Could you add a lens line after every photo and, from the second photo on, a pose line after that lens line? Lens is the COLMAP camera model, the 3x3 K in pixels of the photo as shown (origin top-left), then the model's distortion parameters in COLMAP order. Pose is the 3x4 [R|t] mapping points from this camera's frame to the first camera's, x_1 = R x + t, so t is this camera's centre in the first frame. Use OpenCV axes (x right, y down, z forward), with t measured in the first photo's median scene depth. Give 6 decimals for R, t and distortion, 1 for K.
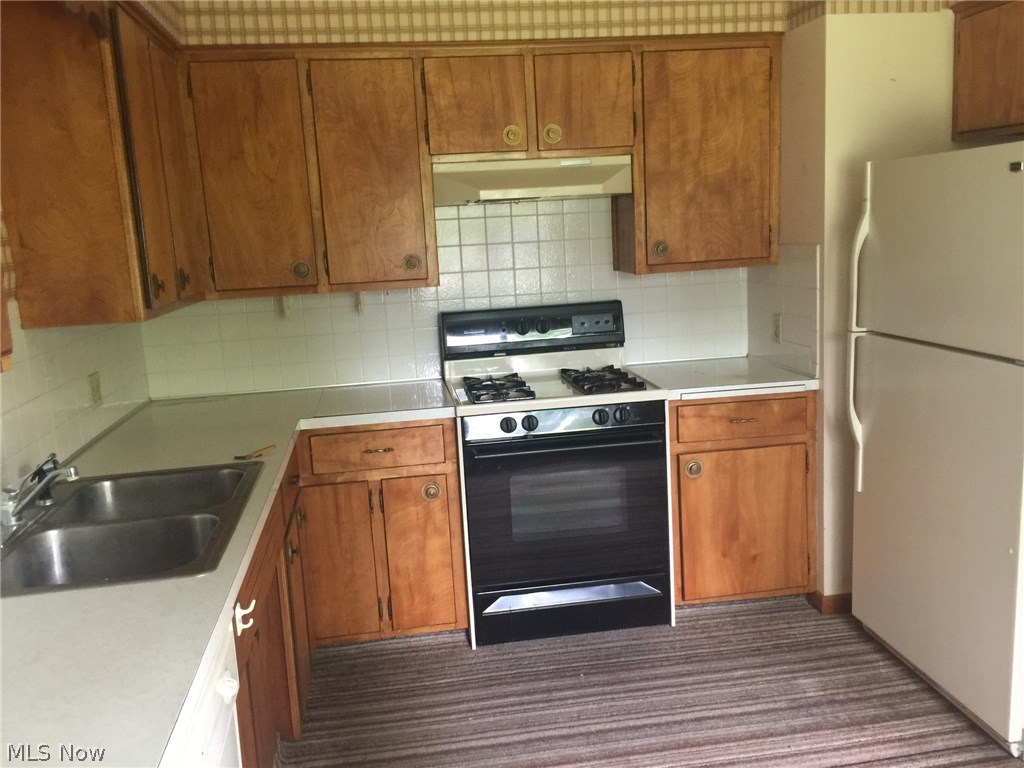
lens RADIAL K [[877.6, 0, 509.3], [0, 877.6, 377.6], [0, 0, 1]] dist [0.092364, -0.129751]
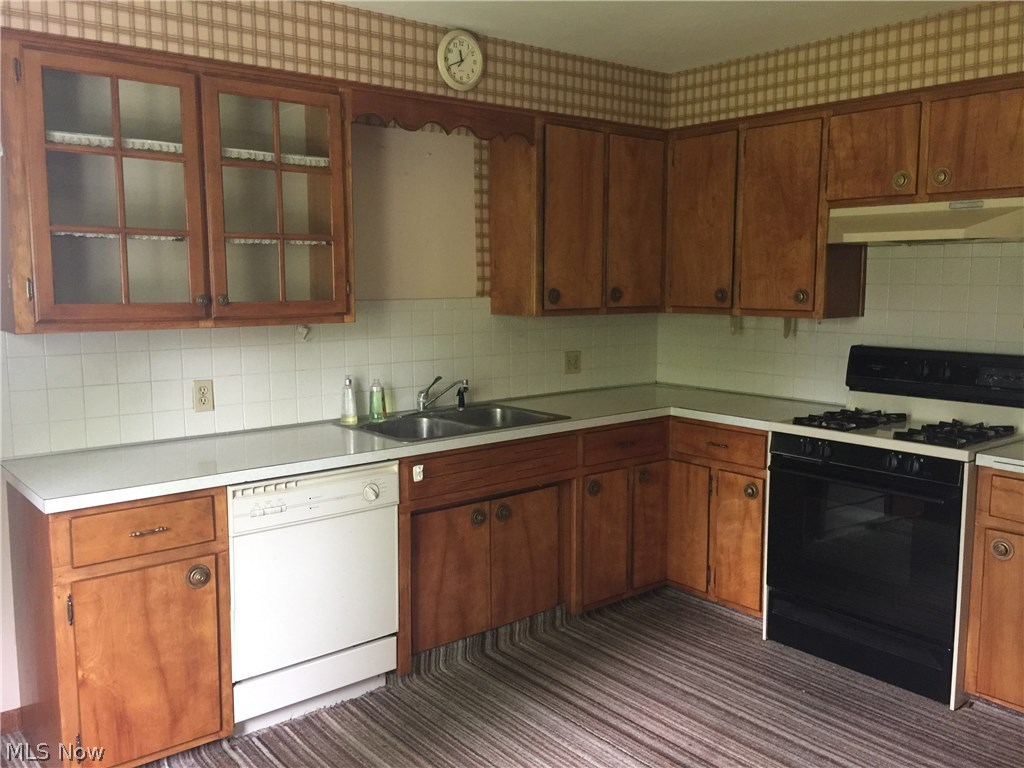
lens RADIAL K [[877.6, 0, 505.8], [0, 877.6, 378.4], [0, 0, 1]] dist [0.092364, -0.129751]
pose [[0.510778, 0.154503, -0.845715, 0.708861], [-0.169887, 0.982460, 0.076880, -0.051352], [0.842760, 0.104407, 0.528067, 0.091217]]
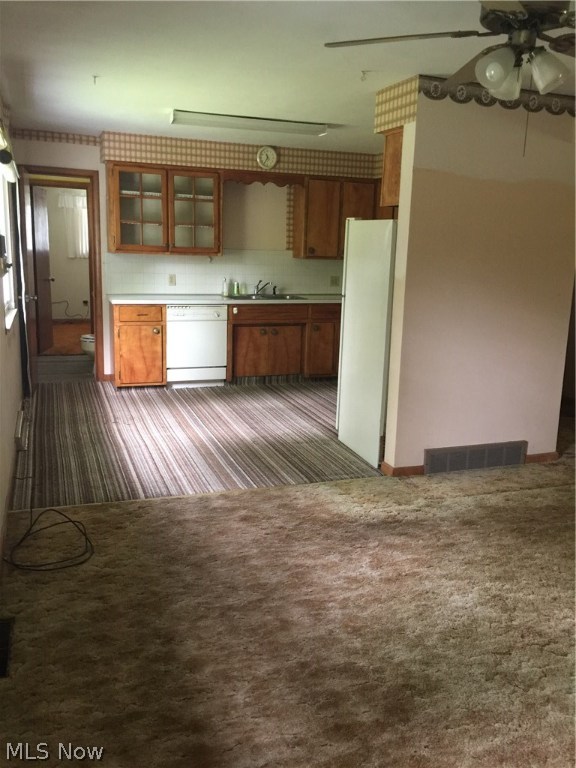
lens RADIAL K [[658.2, 0, 296.4], [0, 658.2, 376.2], [0, 0, 1]] dist [0.092364, -0.129751]
pose [[0.201353, 0.253207, -0.946226, 1.920028], [-0.203742, 0.955709, 0.212389, -0.139677], [0.958095, 0.150021, 0.244023, 0.247865]]
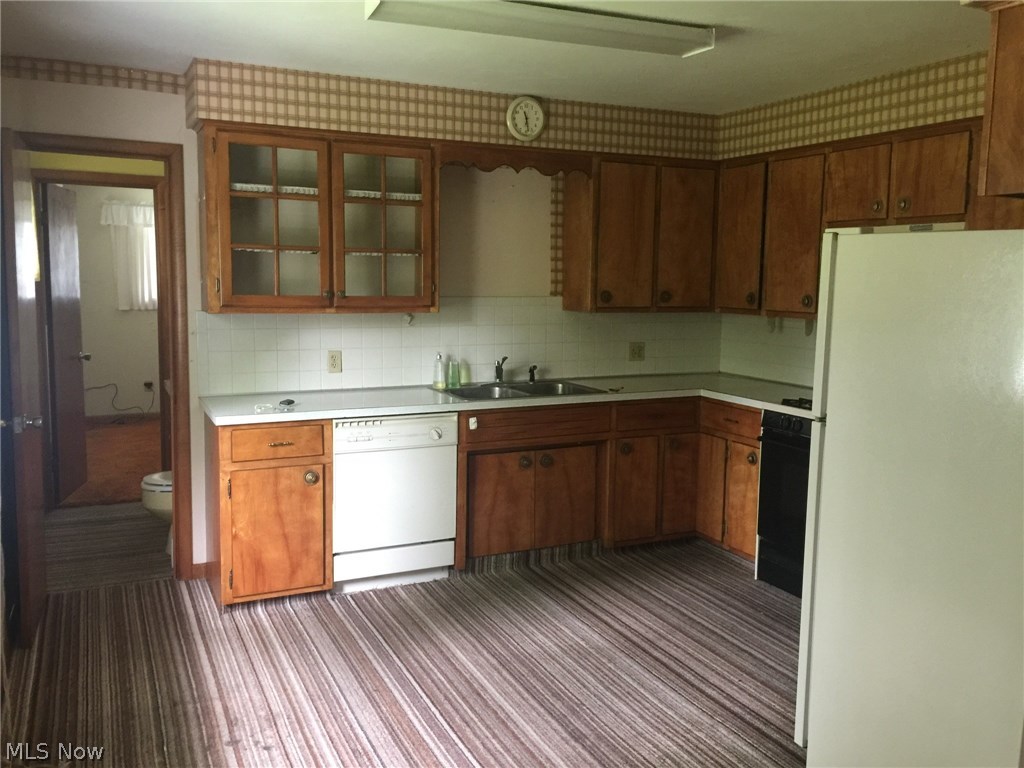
lens RADIAL K [[877.6, 0, 511.8], [0, 877.6, 374.3], [0, 0, 1]] dist [0.092364, -0.129751]
pose [[0.287637, 0.166969, -0.943073, 1.122398], [-0.187962, 0.975378, 0.115360, -0.095441], [0.939114, 0.144080, 0.311938, 0.164810]]
